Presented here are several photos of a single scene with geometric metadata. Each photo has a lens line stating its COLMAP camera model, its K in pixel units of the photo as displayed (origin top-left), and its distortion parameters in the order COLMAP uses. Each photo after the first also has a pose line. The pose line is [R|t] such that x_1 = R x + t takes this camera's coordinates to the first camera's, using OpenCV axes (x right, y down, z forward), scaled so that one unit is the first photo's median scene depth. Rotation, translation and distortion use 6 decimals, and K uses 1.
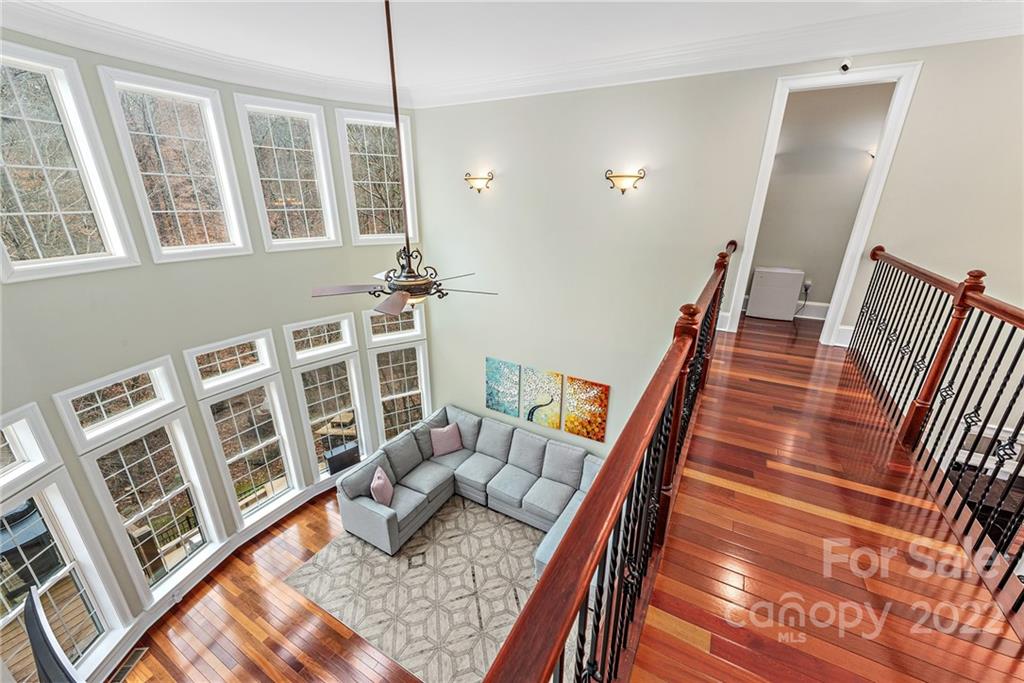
lens RADIAL K [[402.4, 0, 521.3], [0, 402.4, 344.8], [0, 0, 1]] dist [0.006170, -0.000740]
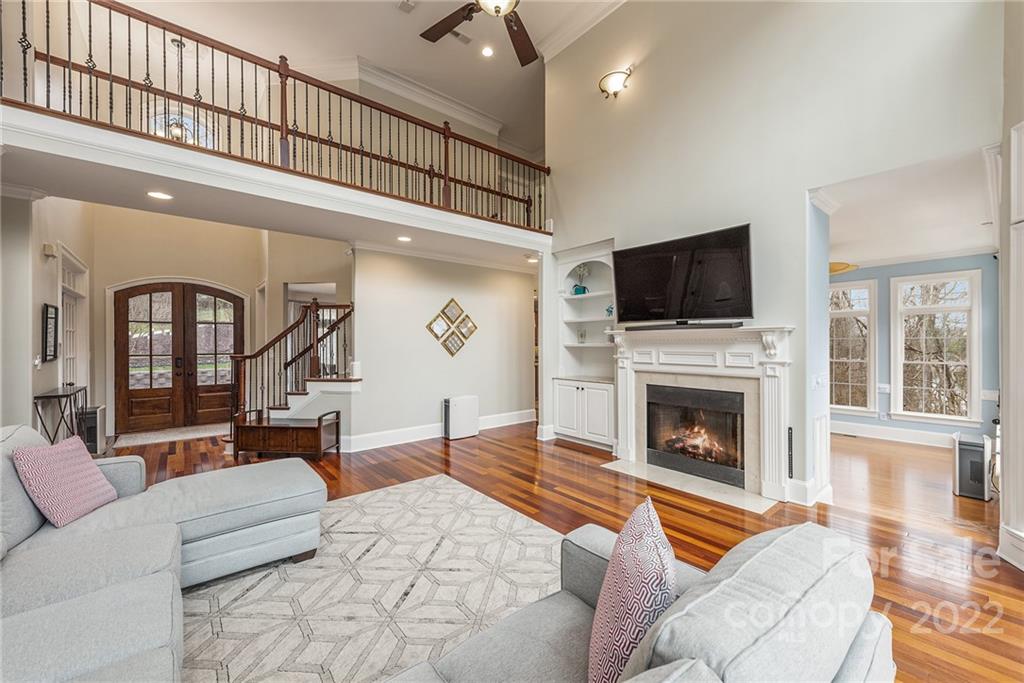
lens RADIAL K [[402.4, 0, 514.3], [0, 402.4, 342.3], [0, 0, 1]] dist [0.006170, -0.000740]
pose [[-0.928395, -0.005050, 0.371561, -0.335582], [0.124024, 0.938360, 0.322644, 0.147034], [-0.350288, 0.345623, -0.870542, 1.056218]]
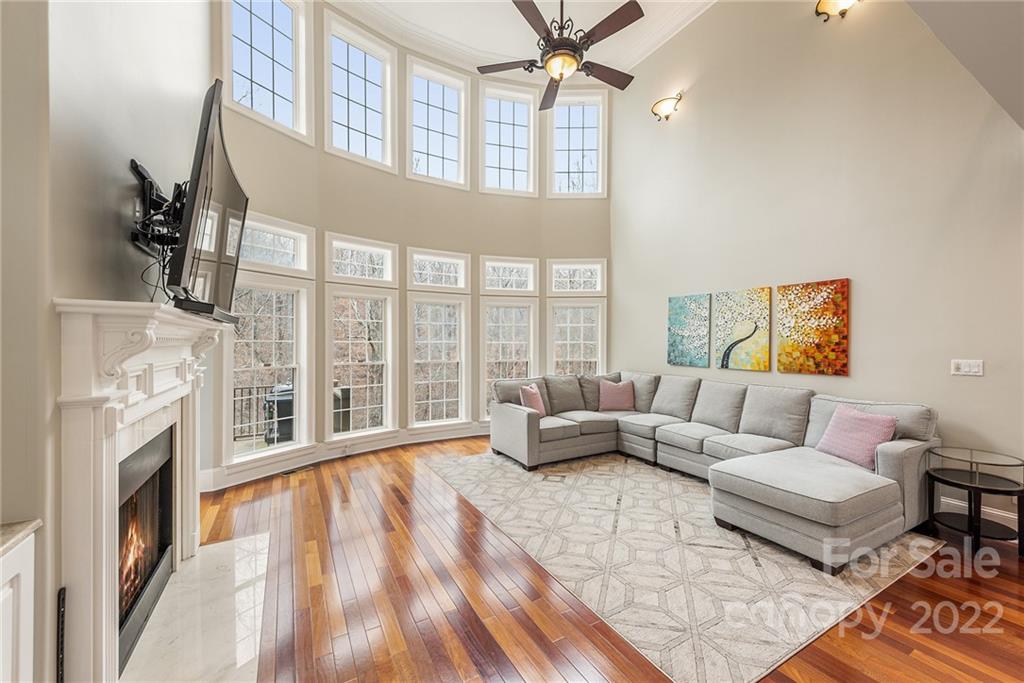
lens RADIAL K [[402.4, 0, 512.6], [0, 402.4, 343.1], [0, 0, 1]] dist [0.006170, -0.000740]
pose [[0.850360, -0.006083, -0.526167, 0.086356], [-0.175252, 0.939572, -0.294094, 0.465320], [0.496160, 0.342297, 0.797908, 0.190939]]
